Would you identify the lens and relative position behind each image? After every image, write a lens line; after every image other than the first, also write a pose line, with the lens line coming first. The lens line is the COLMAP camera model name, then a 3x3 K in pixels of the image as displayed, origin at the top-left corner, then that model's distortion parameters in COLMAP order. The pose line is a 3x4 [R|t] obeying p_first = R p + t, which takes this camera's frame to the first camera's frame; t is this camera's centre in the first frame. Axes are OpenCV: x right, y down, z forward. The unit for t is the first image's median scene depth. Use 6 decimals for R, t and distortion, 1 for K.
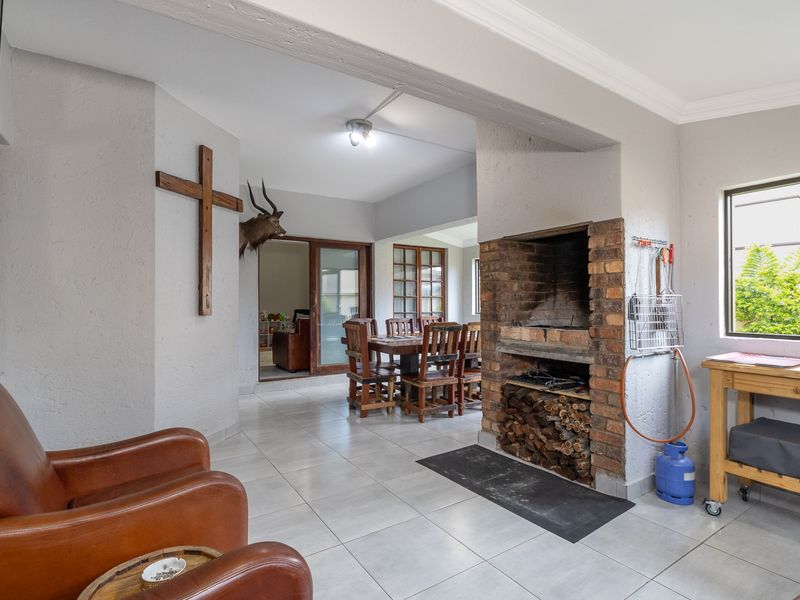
lens RADIAL K [[415.9, 0, 402.0], [0, 415.9, 298.9], [0, 0, 1]] dist [-0.002305, -0.000766]
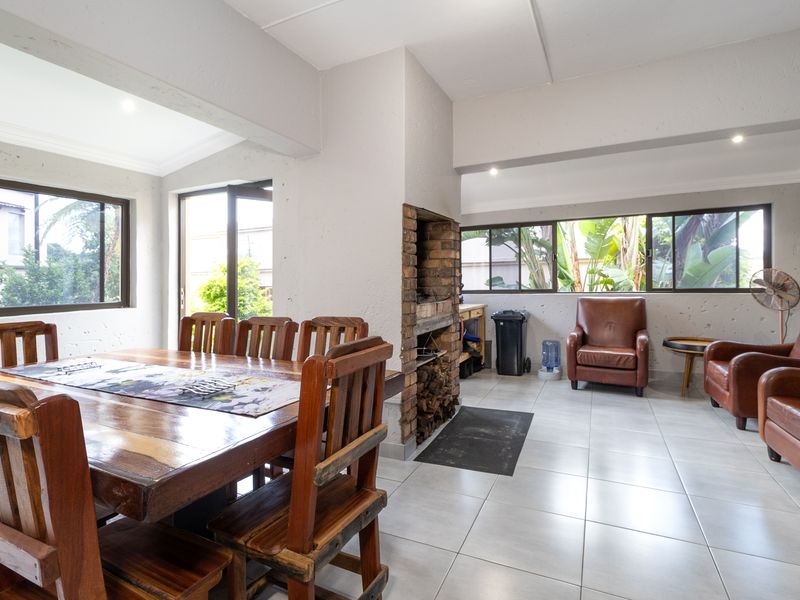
lens RADIAL K [[415.9, 0, 399.7], [0, 415.9, 293.3], [0, 0, 1]] dist [-0.002305, -0.000766]
pose [[-0.529073, -0.003636, 0.848568, -0.536041], [0.006726, 0.999941, 0.008478, 0.031789], [-0.848549, 0.010194, -0.529018, 1.623211]]
